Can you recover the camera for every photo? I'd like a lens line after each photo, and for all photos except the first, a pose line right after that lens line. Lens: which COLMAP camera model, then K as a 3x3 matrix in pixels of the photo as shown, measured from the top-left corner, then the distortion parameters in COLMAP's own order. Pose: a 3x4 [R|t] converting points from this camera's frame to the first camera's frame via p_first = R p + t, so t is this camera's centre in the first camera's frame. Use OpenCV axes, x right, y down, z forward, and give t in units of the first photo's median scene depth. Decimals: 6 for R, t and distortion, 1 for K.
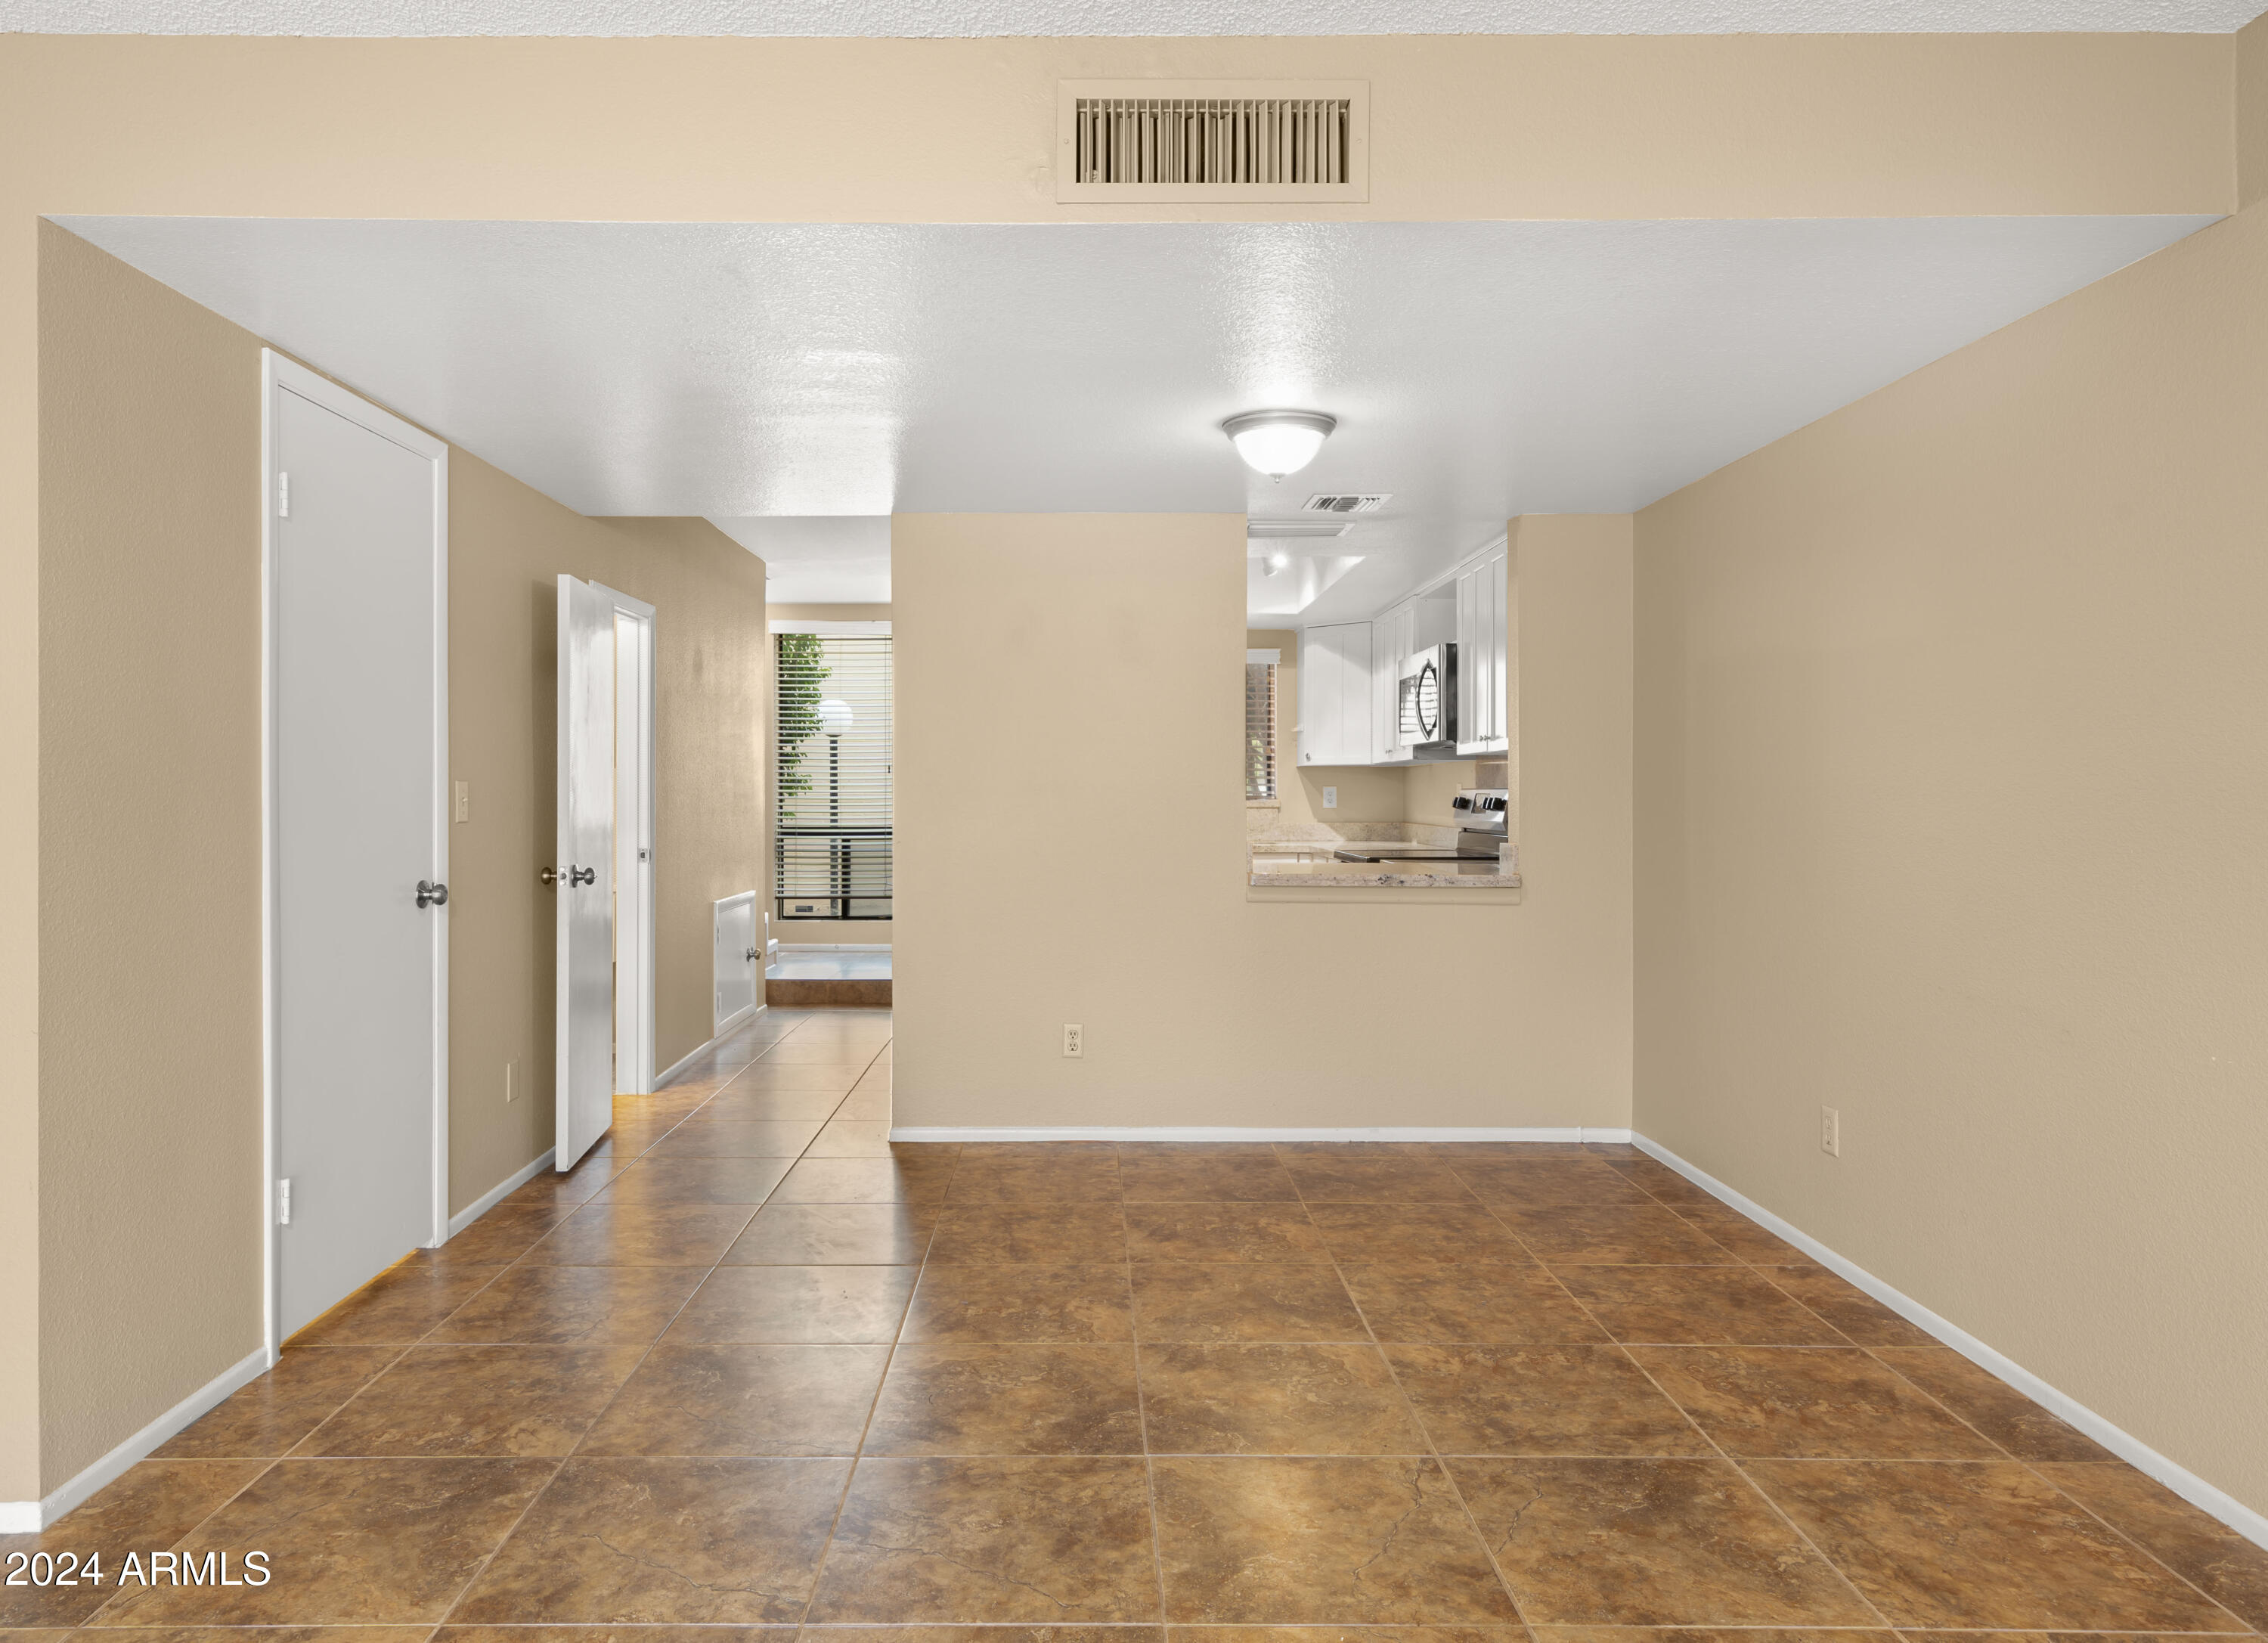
lens RADIAL K [[1425.4, 0, 1083.3], [0, 1425.4, 794.3], [0, 0, 1]] dist [-0.003510, 0.002820]
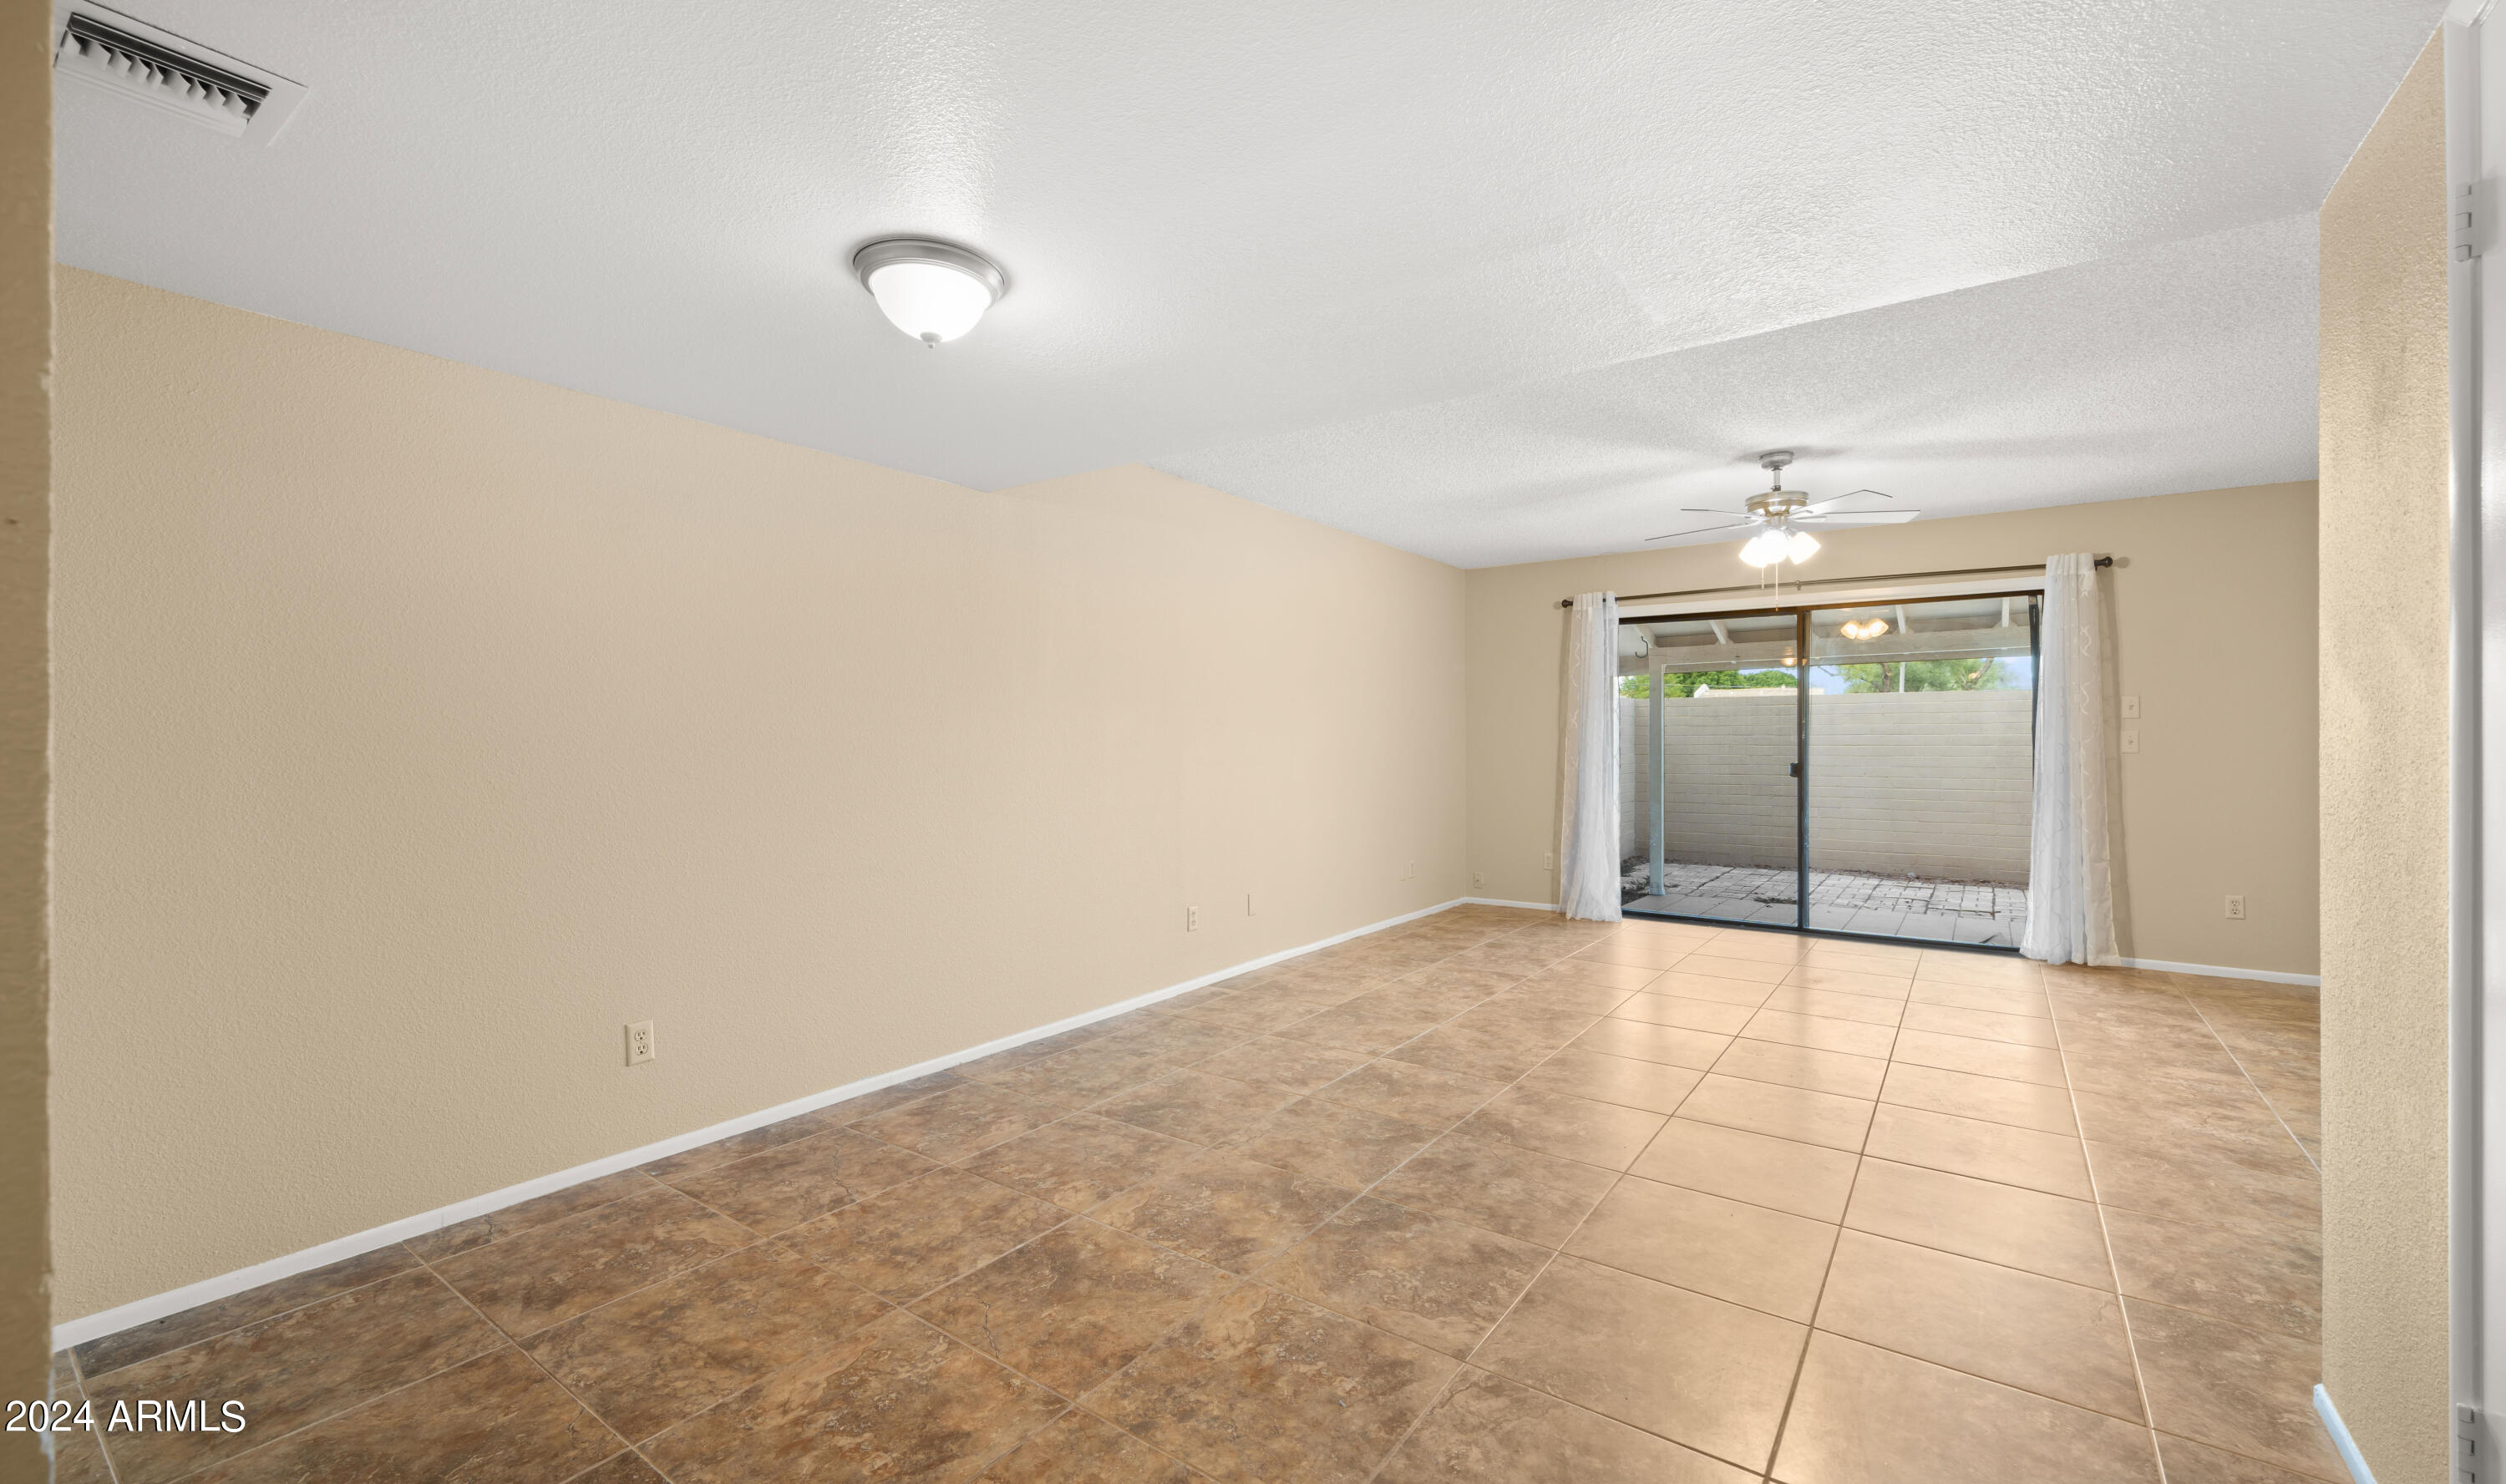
lens RADIAL K [[1017.6, 0, 1252.1], [0, 1017.6, 737.7], [0, 0, 1]] dist [-0.001060, -0.000166]
pose [[-0.810423, 0.004656, 0.585827, -0.389673], [0.005255, 0.999986, -0.000678, -0.001887], [-0.585822, 0.002529, -0.810436, 1.566186]]
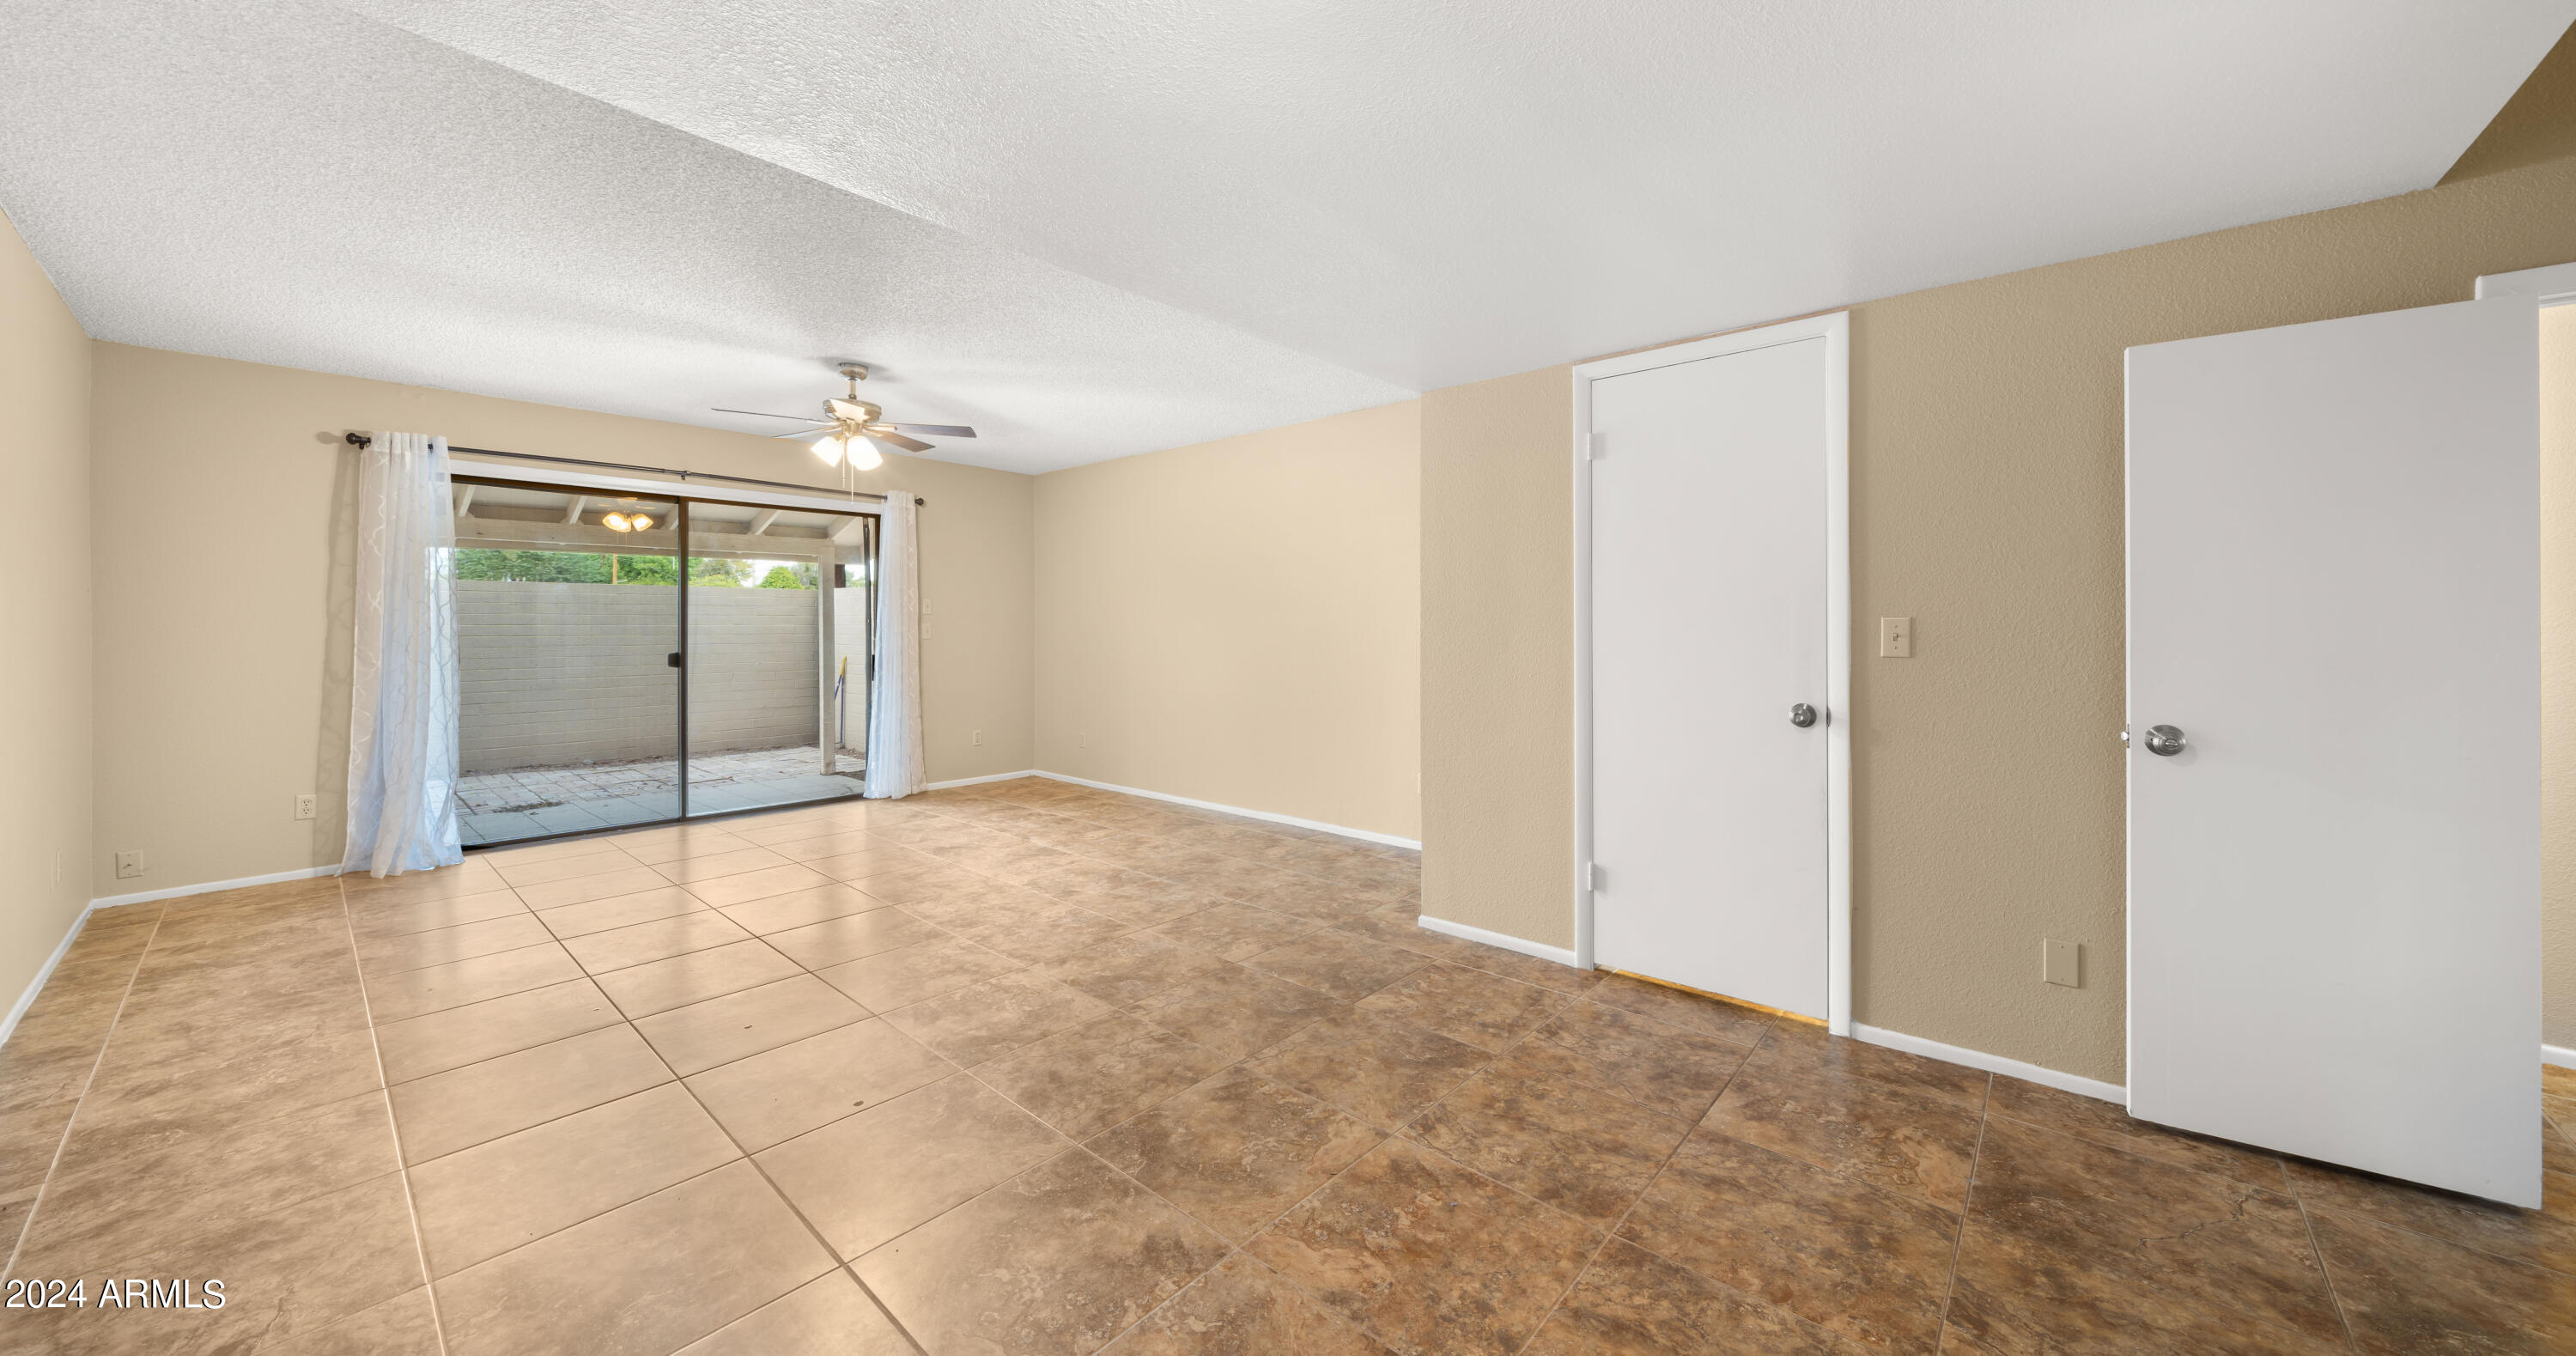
lens RADIAL K [[889.4, 0, 1291.0], [0, 889.4, 634.2], [0, 0, 1]] dist [-0.002832, 0.000249]
pose [[-0.662112, 0.006961, -0.749372, 0.422633], [-0.001351, 0.999944, 0.010483, -0.004841], [0.749403, 0.007953, -0.662066, 1.371066]]
